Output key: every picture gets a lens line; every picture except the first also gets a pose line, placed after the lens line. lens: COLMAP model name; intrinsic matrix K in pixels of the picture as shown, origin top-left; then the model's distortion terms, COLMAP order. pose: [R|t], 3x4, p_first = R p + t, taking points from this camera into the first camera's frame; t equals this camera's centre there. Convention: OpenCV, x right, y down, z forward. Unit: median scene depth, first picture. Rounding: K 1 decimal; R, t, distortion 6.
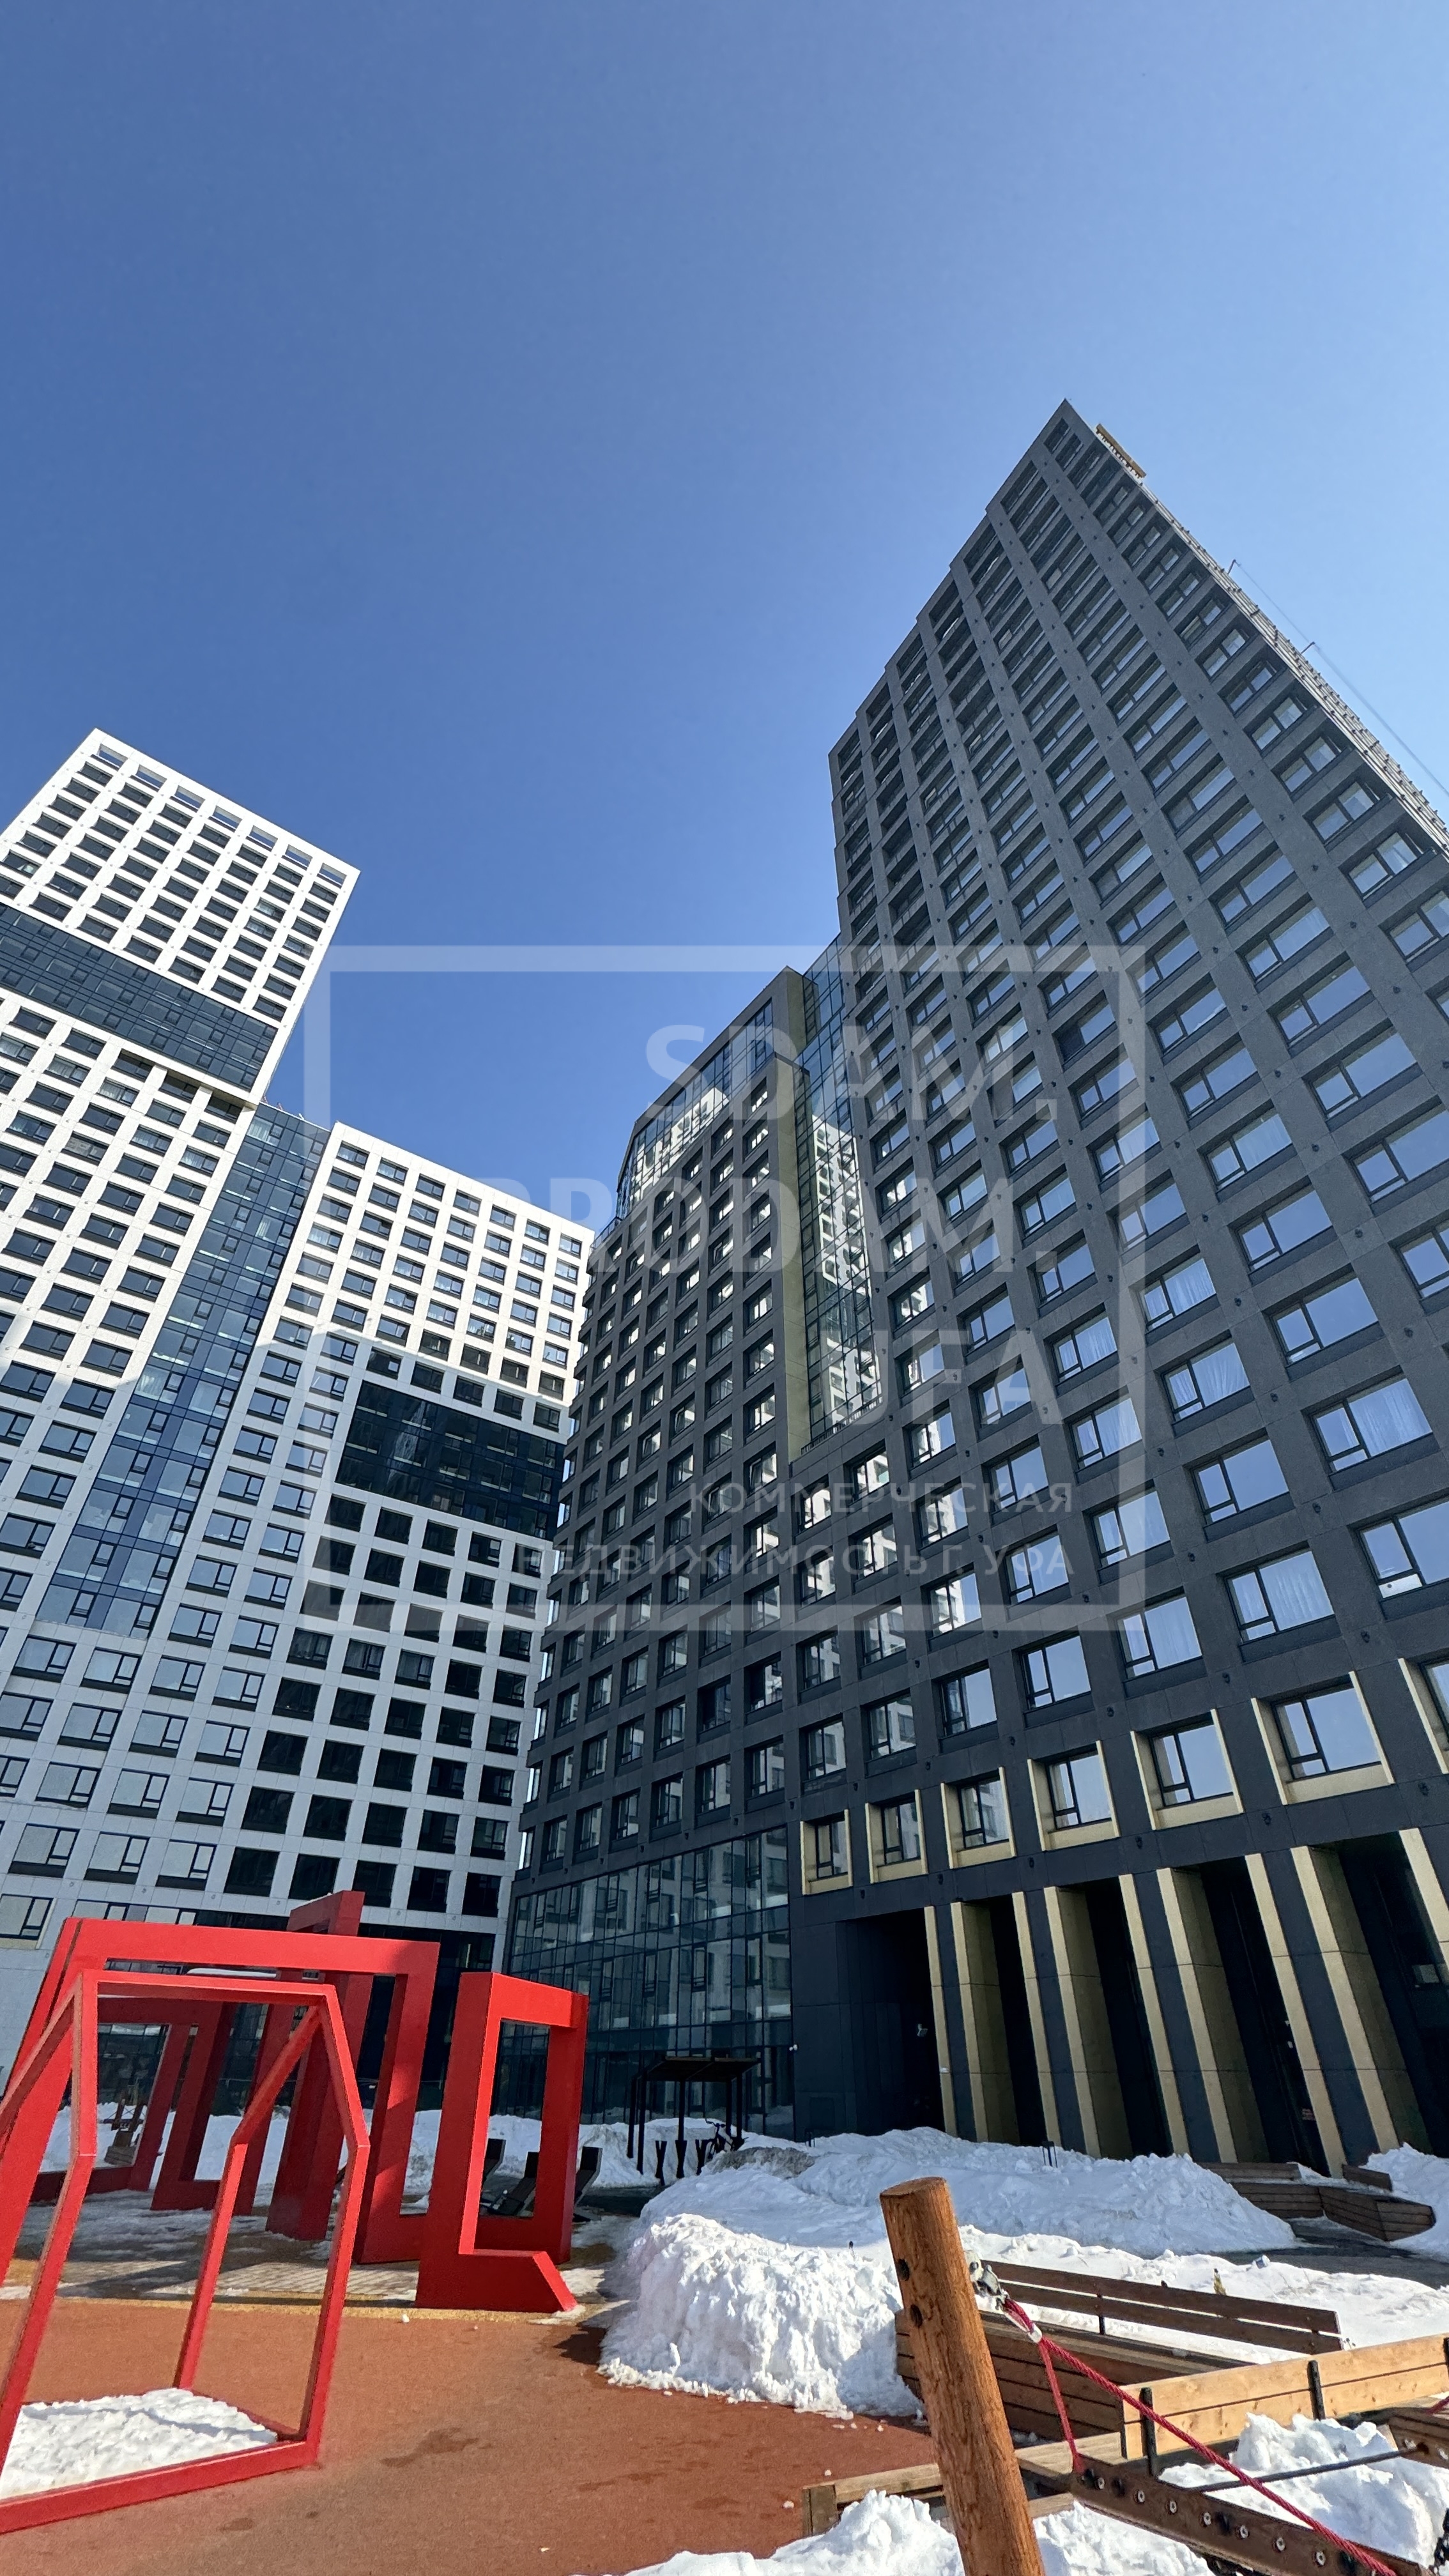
lens RADIAL K [[1017.5, 0, 729.3], [0, 1017.5, 1284.0], [0, 0, 1]] dist [-0.003263, 0.000786]
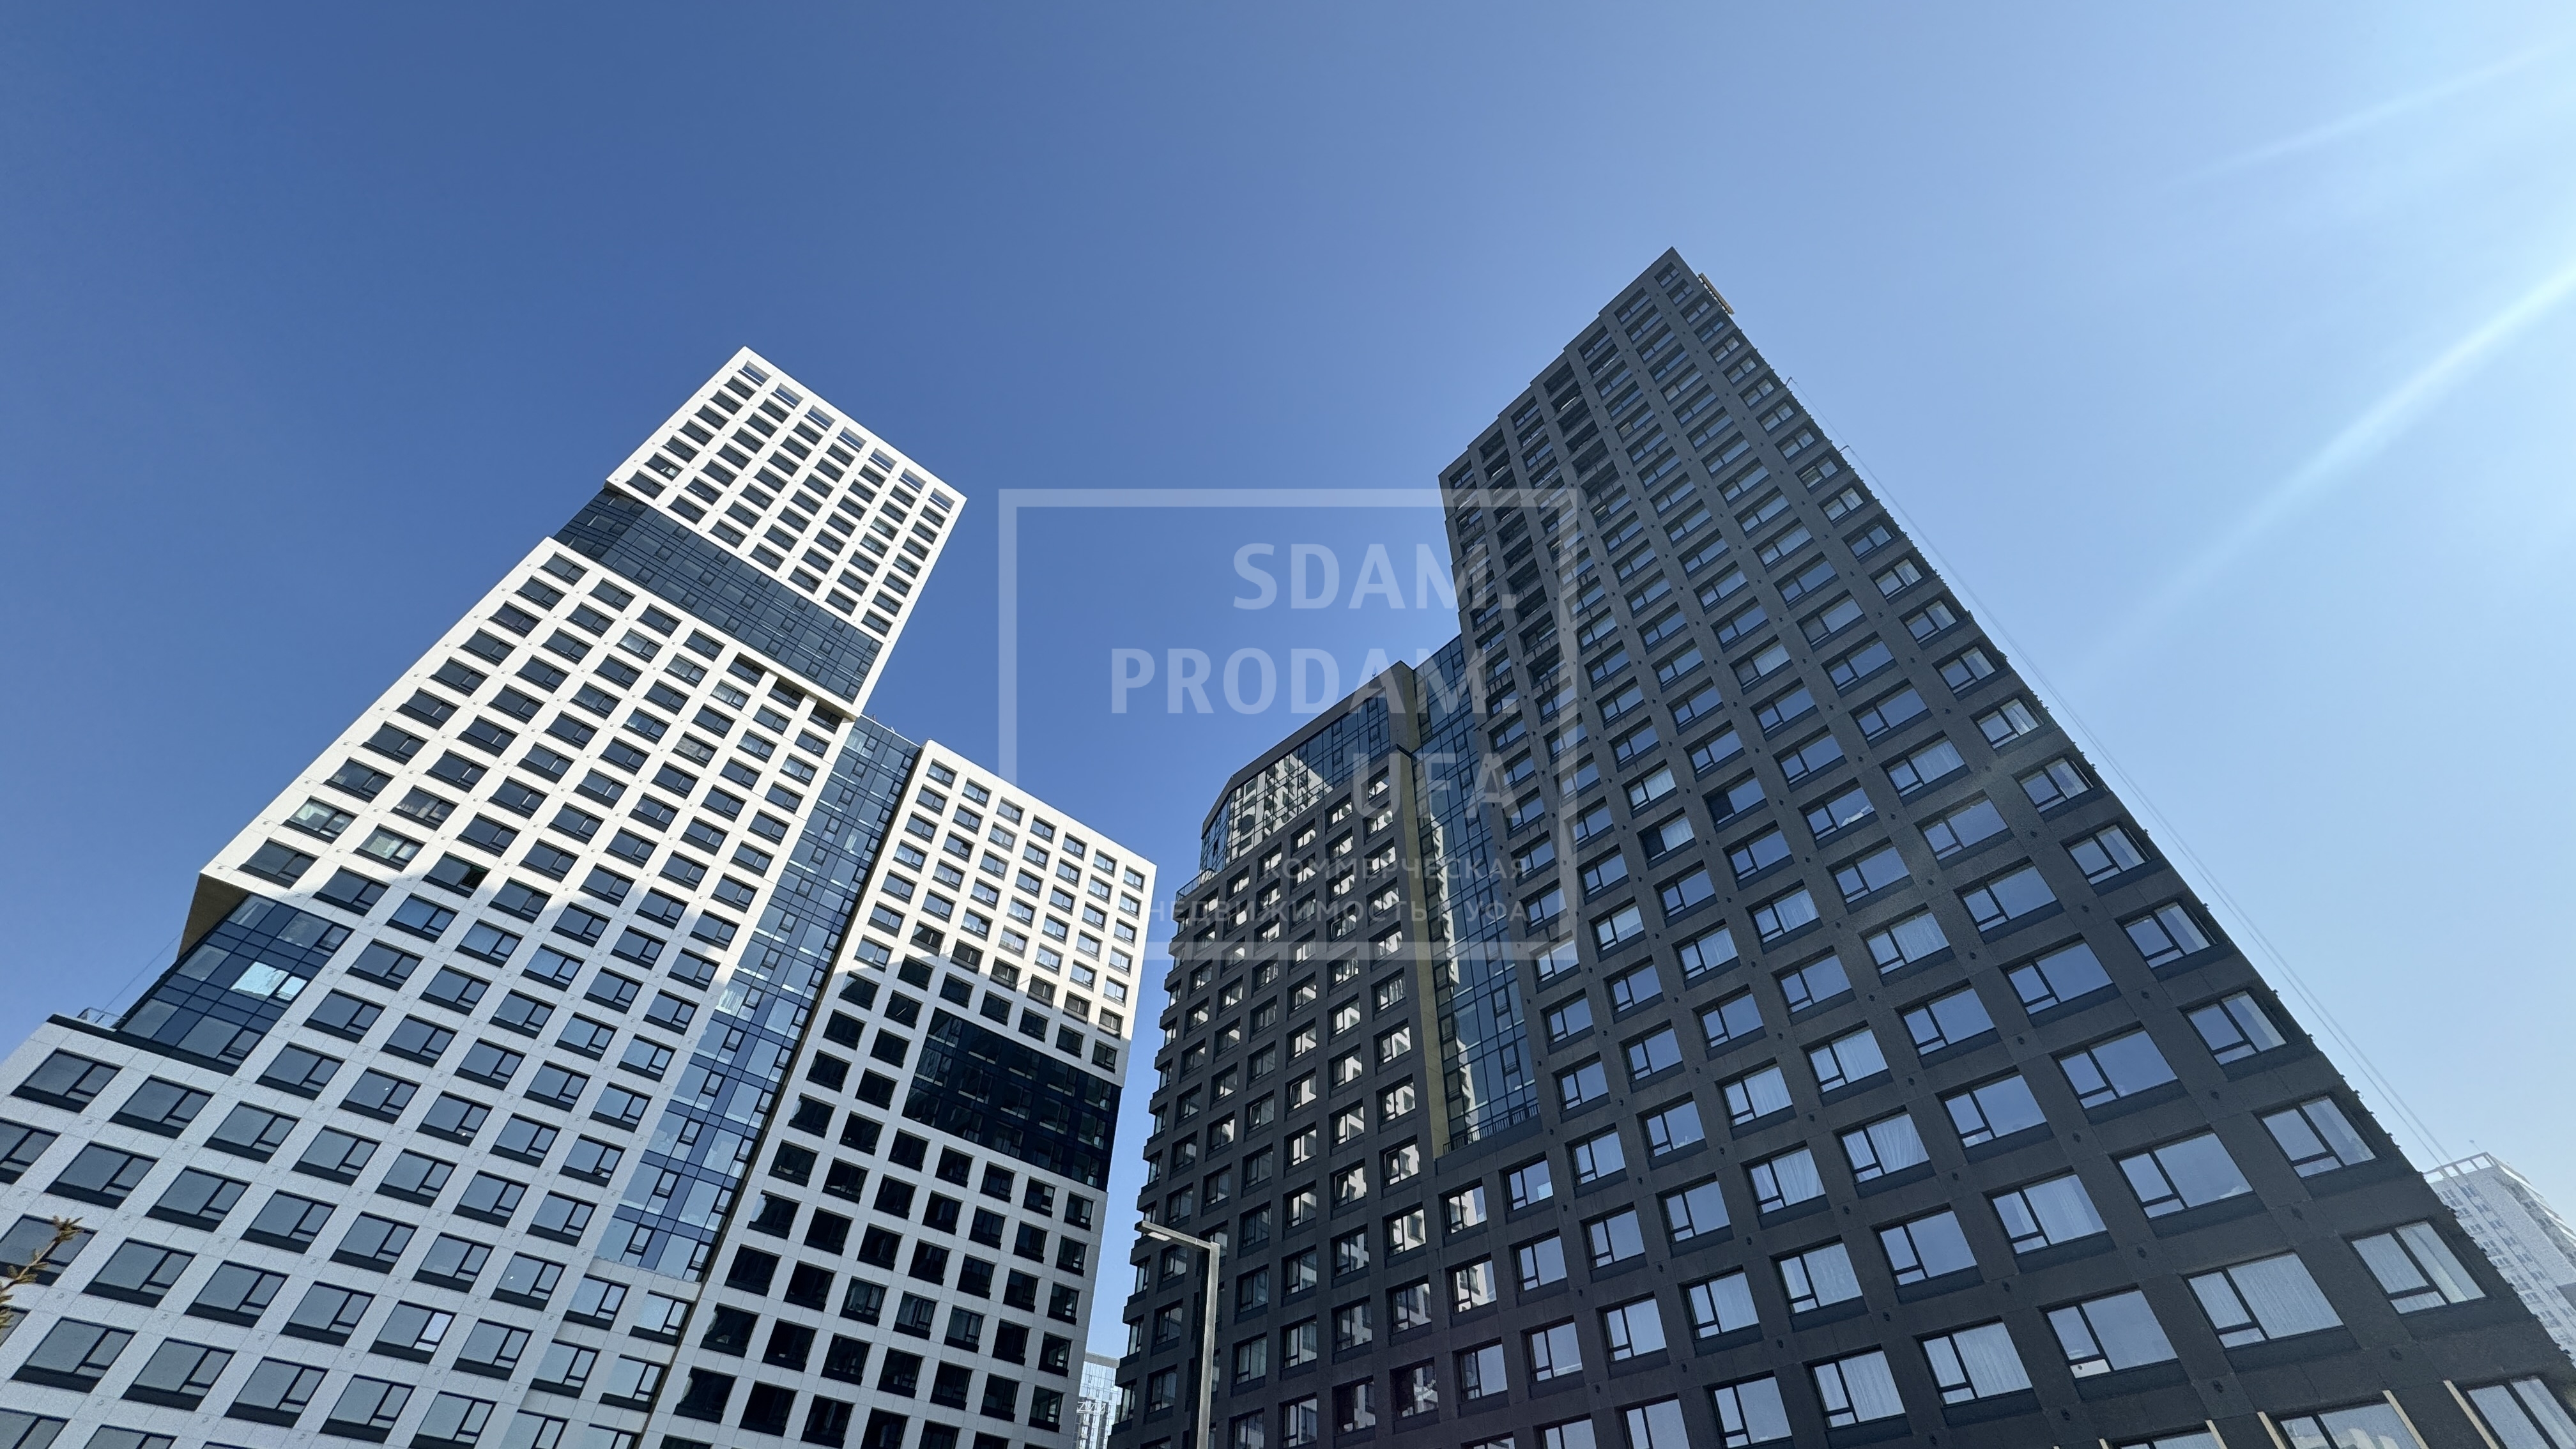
lens RADIAL K [[1017.5, 0, 1291.6], [0, 1017.5, 720.8], [0, 0, 1]] dist [-0.003263, 0.000786]
pose [[0.990349, 0.109139, 0.085422, -0.146172], [-0.093770, 0.981508, -0.166880, -0.052479], [-0.102055, 0.157259, 0.982270, -0.061632]]
